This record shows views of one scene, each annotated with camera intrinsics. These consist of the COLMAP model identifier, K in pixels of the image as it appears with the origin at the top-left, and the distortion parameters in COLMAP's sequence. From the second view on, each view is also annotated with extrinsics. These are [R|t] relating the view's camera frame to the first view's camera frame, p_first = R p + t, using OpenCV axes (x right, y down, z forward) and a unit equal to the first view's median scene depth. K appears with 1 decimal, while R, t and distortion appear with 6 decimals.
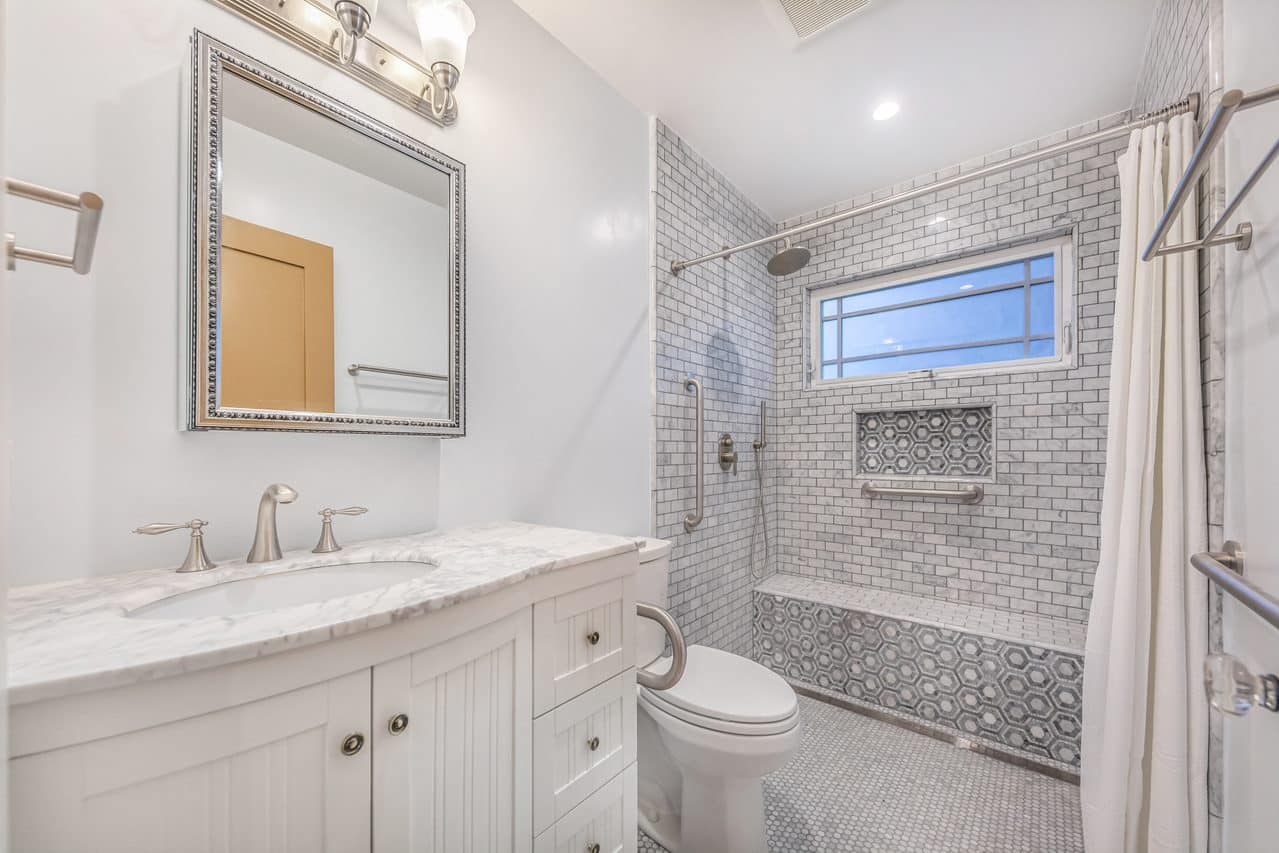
lens RADIAL K [[471.1, 0, 638.4], [0, 471.1, 435.6], [0, 0, 1]] dist [0.009217, -0.000233]
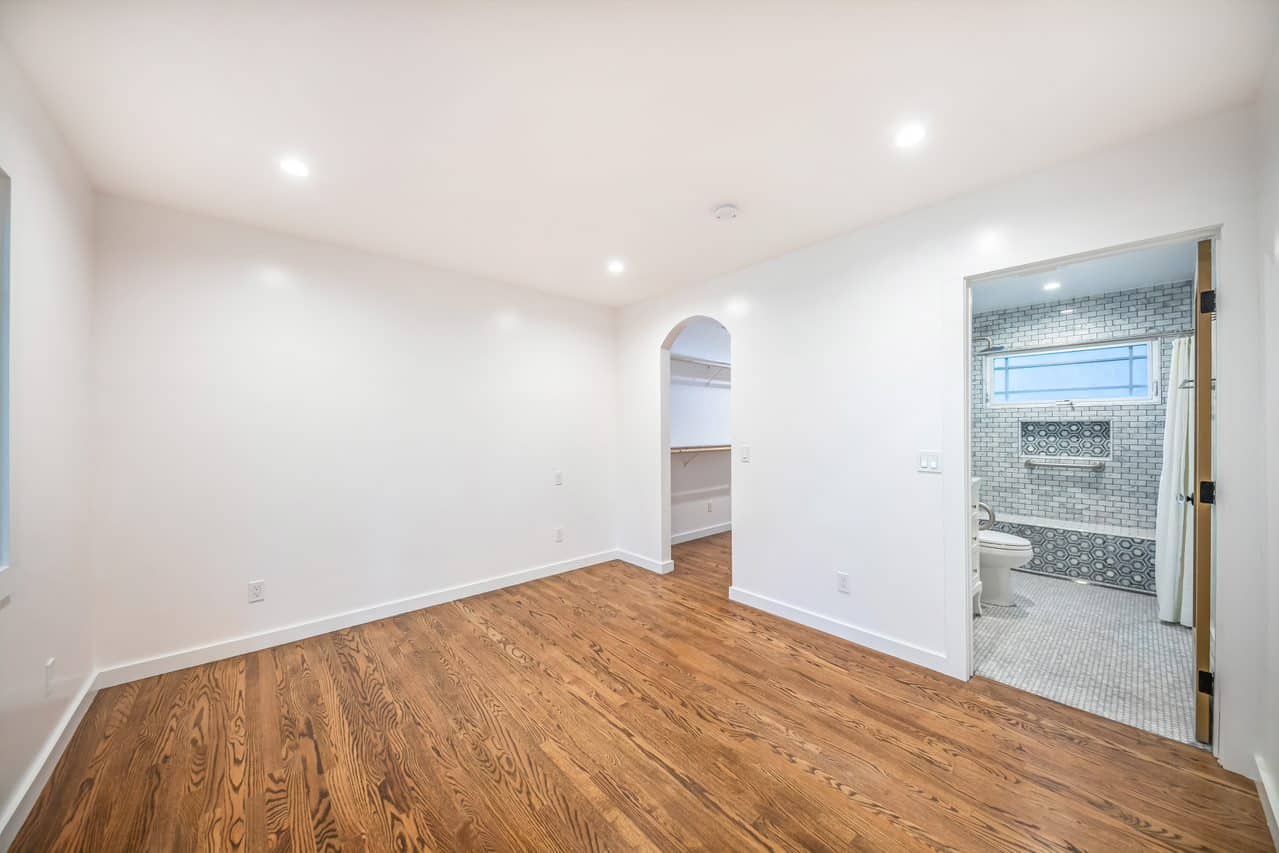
lens RADIAL K [[450.5, 0, 586.8], [0, 450.5, 412.2], [0, 0, 1]] dist [0.006743, -0.002573]
pose [[0.983094, -0.008516, -0.182906, -1.005257], [0.009506, 0.999945, 0.004533, -0.125822], [0.182857, -0.006195, 0.983120, -1.195597]]
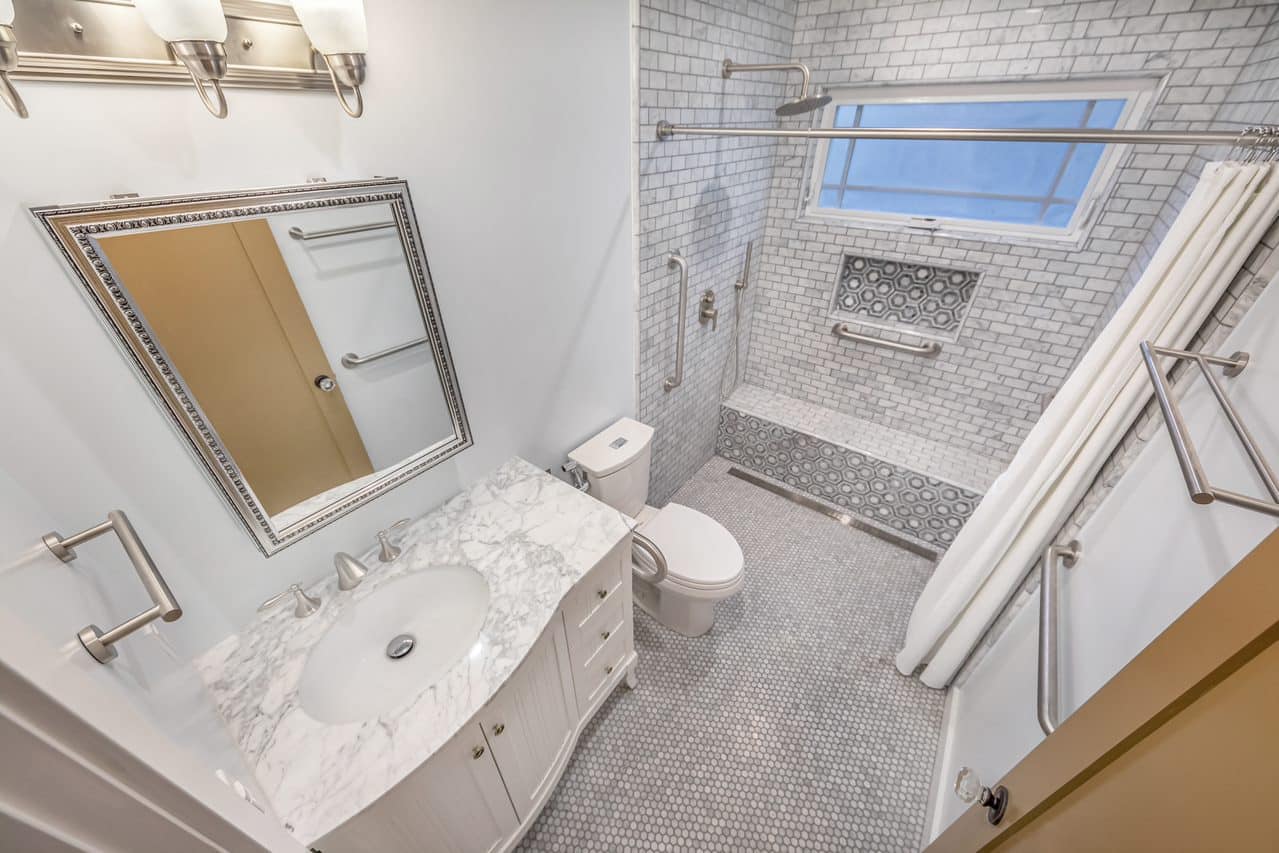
lens RADIAL K [[469.9, 0, 623.7], [0, 469.9, 383.4], [0, 0, 1]] dist [0.007995, -0.002106]
pose [[0.999146, -0.036923, 0.018563, -0.017359], [0.020685, 0.835669, 0.548844, -0.412684], [-0.035778, -0.547991, 0.835719, 0.083685]]
